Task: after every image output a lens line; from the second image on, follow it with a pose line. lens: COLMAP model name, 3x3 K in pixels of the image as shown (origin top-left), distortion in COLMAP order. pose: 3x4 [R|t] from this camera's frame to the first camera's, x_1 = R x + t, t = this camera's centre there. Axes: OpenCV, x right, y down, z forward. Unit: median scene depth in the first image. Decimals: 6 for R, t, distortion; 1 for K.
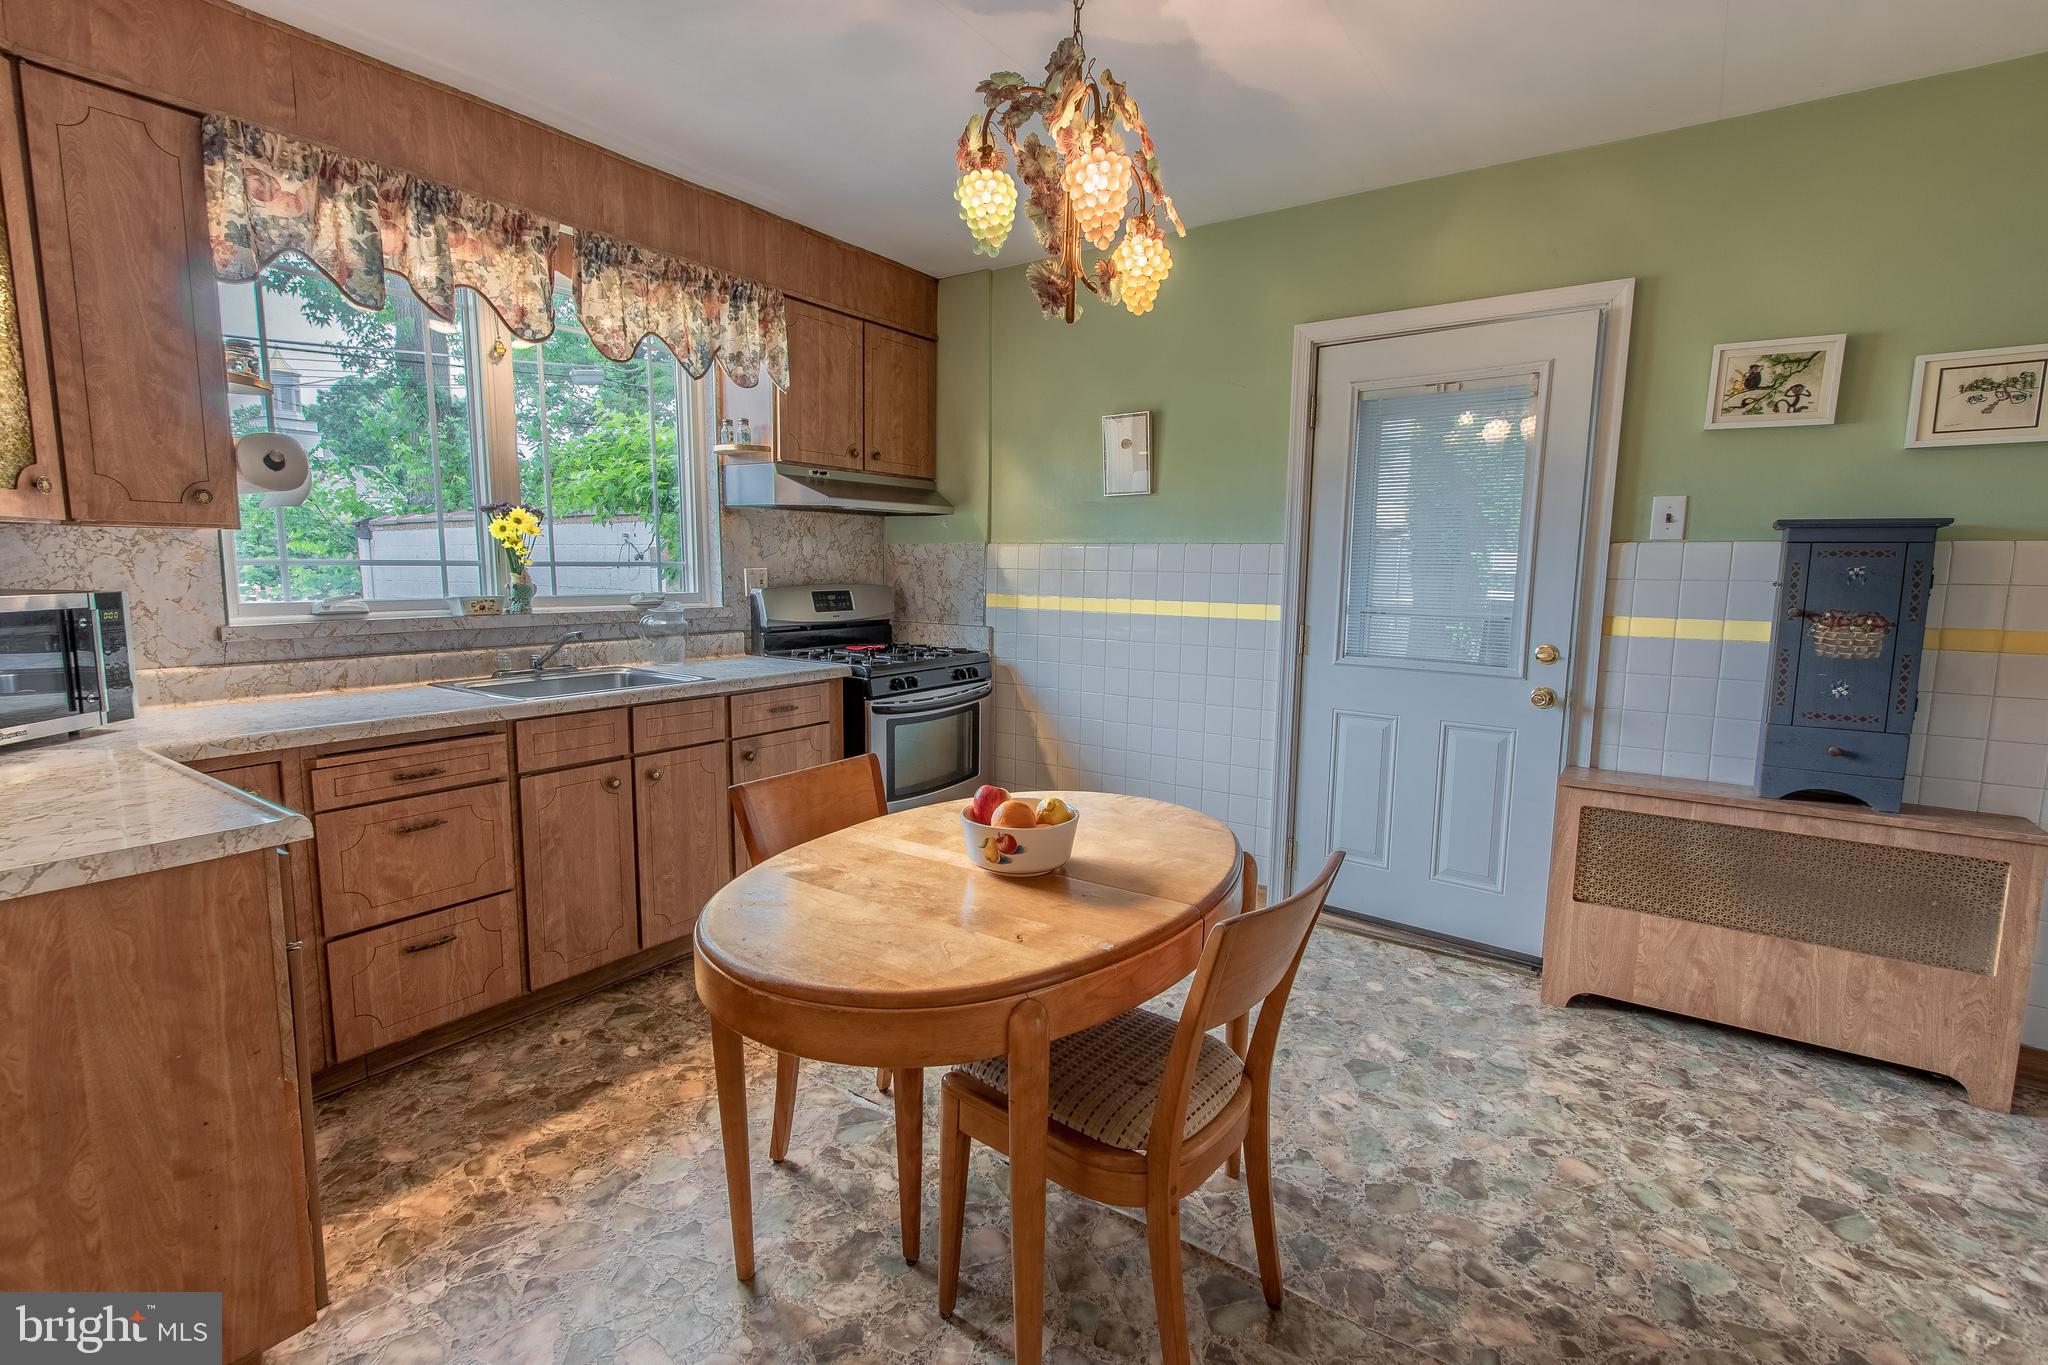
lens RADIAL K [[969.7, 0, 1049.7], [0, 969.7, 688.0], [0, 0, 1]] dist [0.023707, -0.007848]
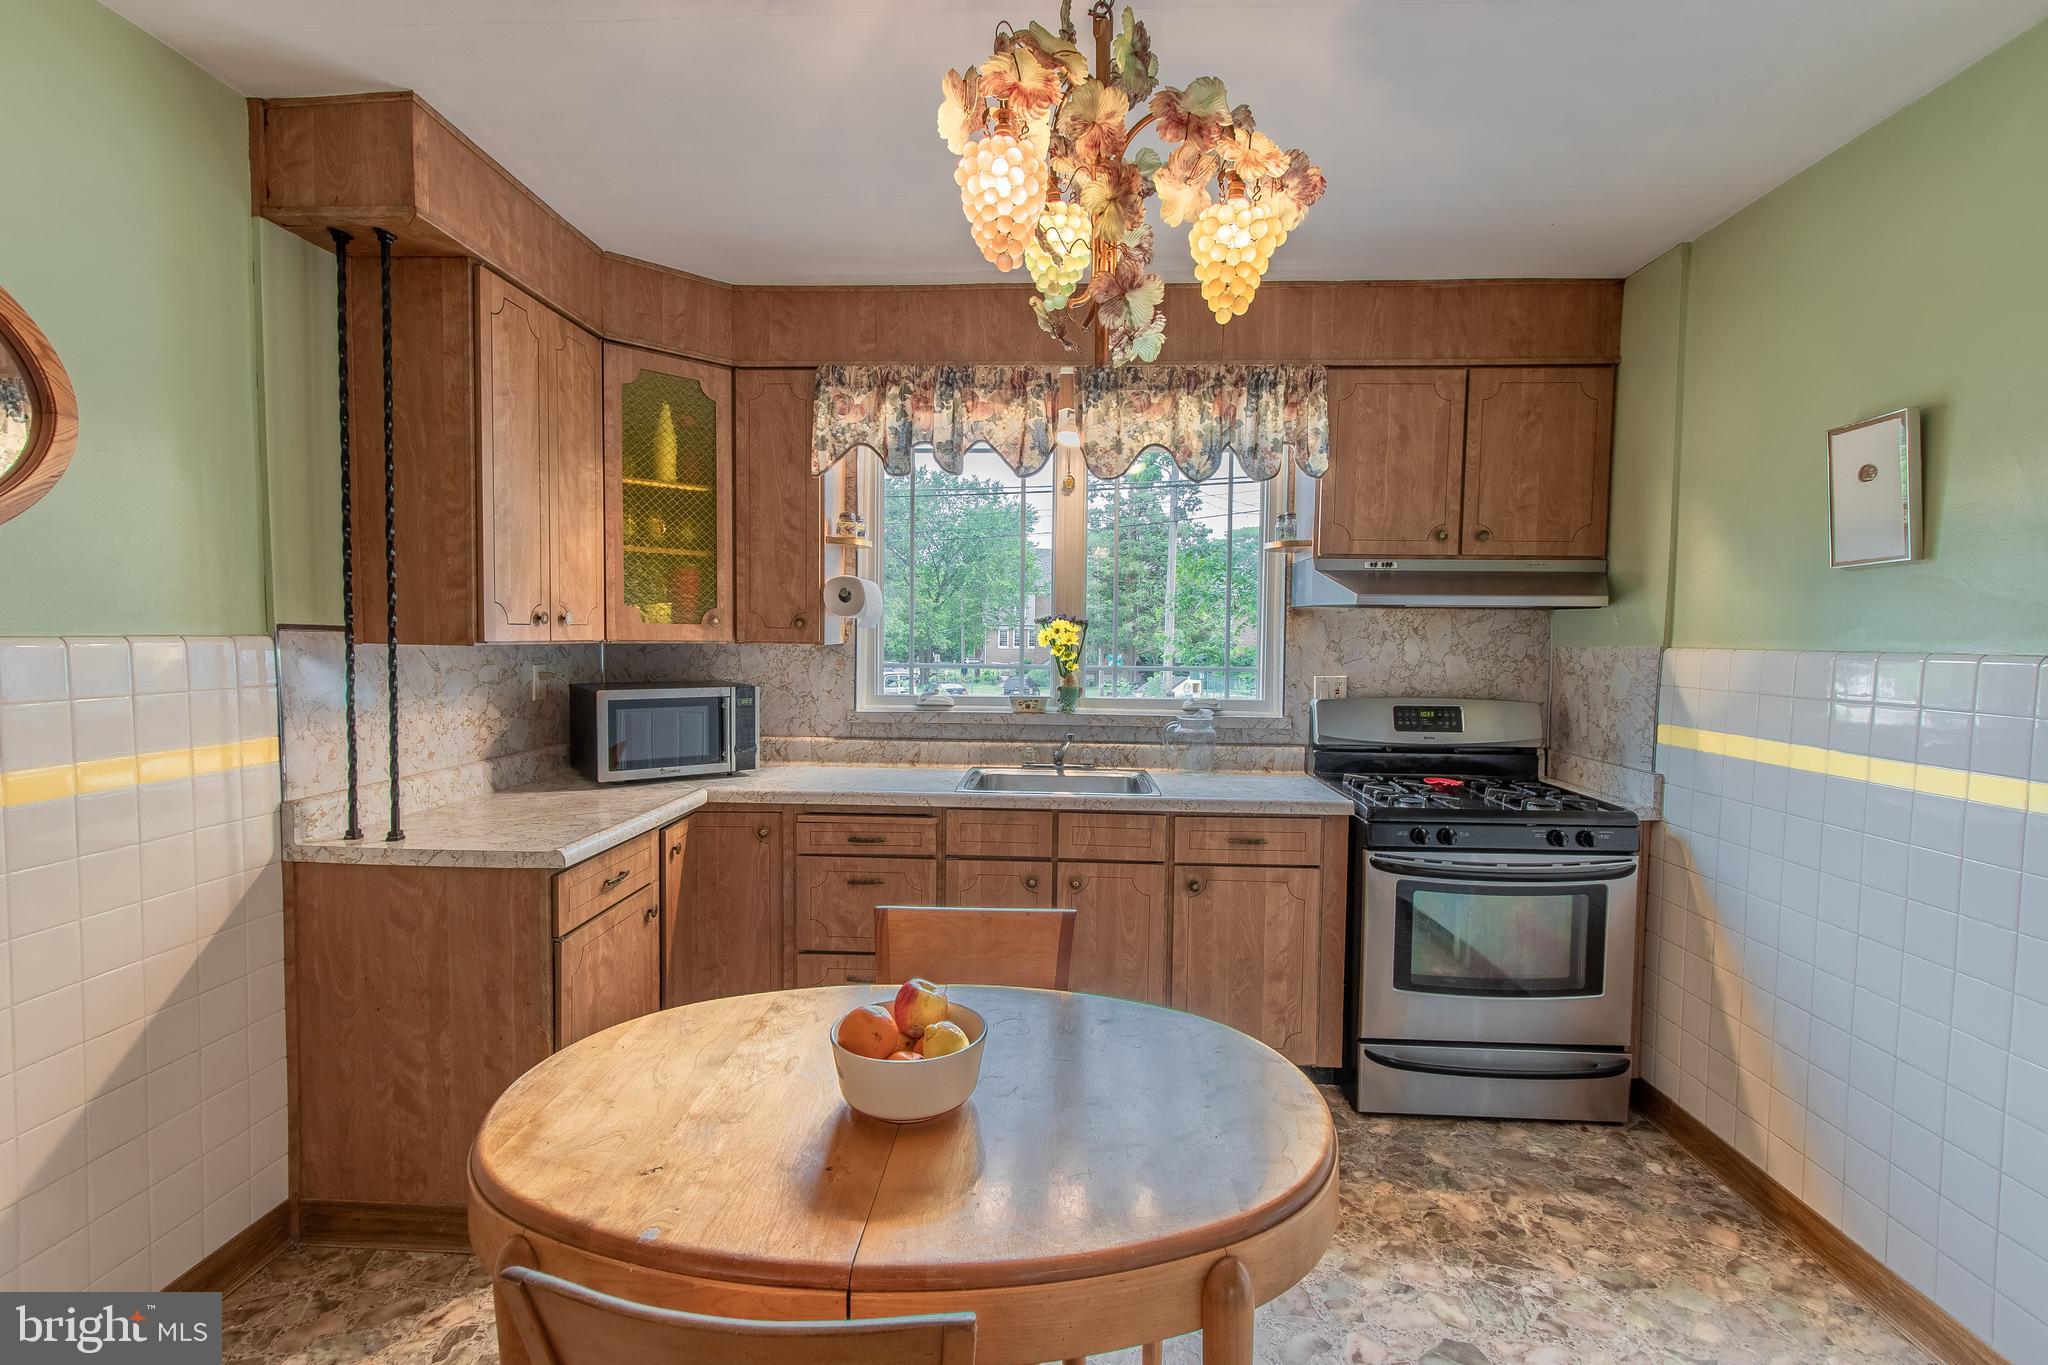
lens RADIAL K [[974.9, 0, 1009.2], [0, 974.9, 680.9], [0, 0, 1]] dist [0.012147, -0.007378]
pose [[0.502423, 0.036582, -0.863848, 0.403378], [-0.117881, 0.992673, -0.026524, -0.079586], [0.856549, 0.115157, 0.503054, 0.403220]]
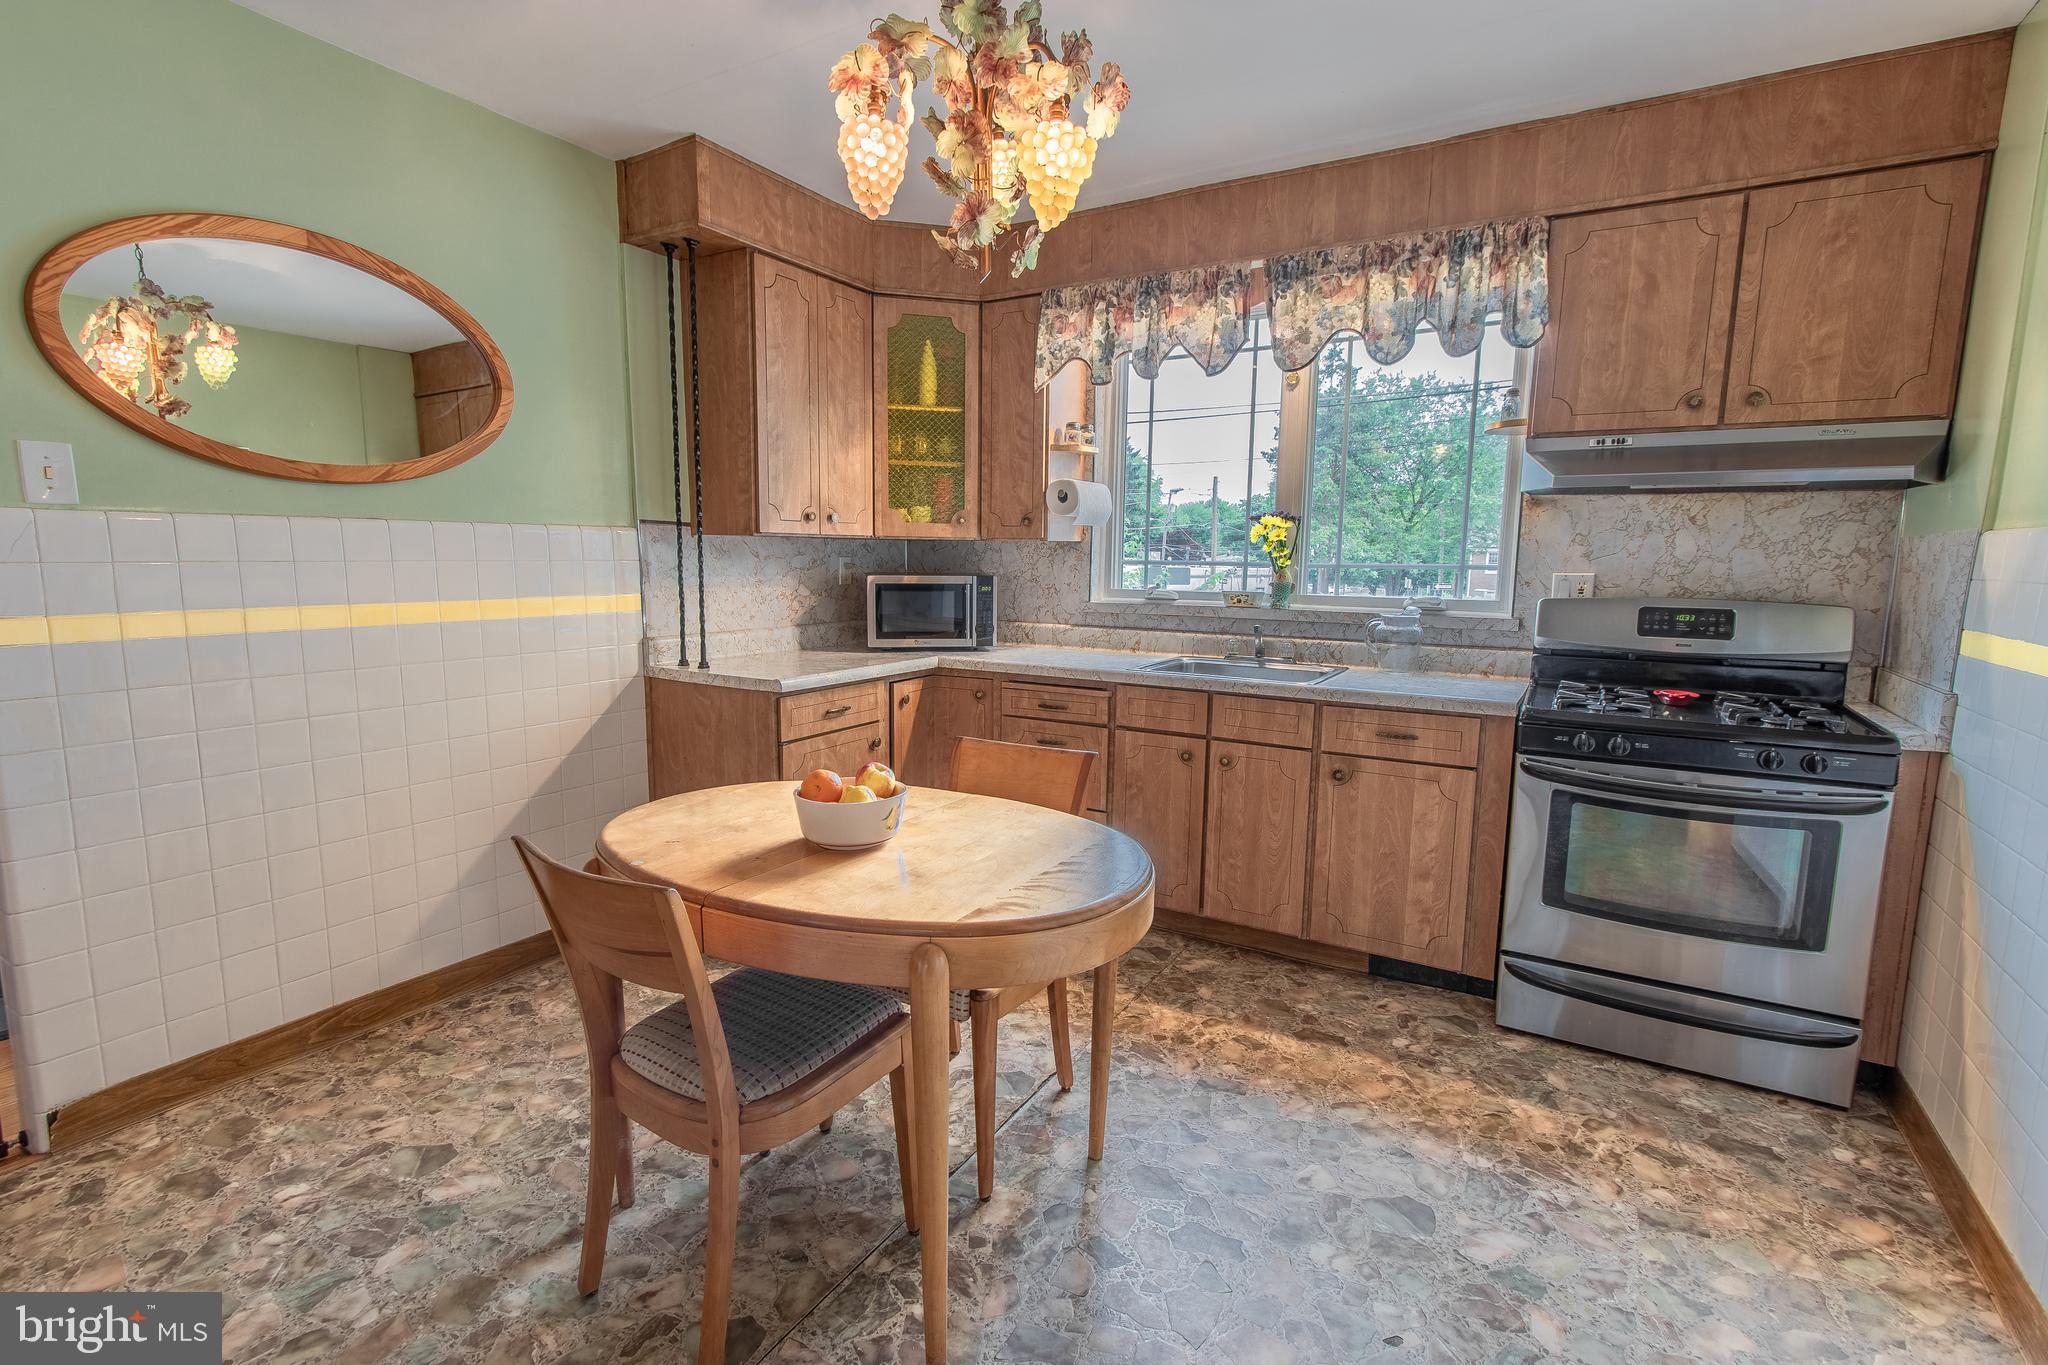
lens RADIAL K [[975.0, 0, 992.7], [0, 975.0, 690.4], [0, 0, 1]] dist [0.013161, -0.007889]
pose [[0.017269, 0.127597, -0.991676, 0.621782], [-0.141843, 0.982105, 0.123896, -0.080580], [0.989739, 0.138523, 0.035058, 0.679596]]
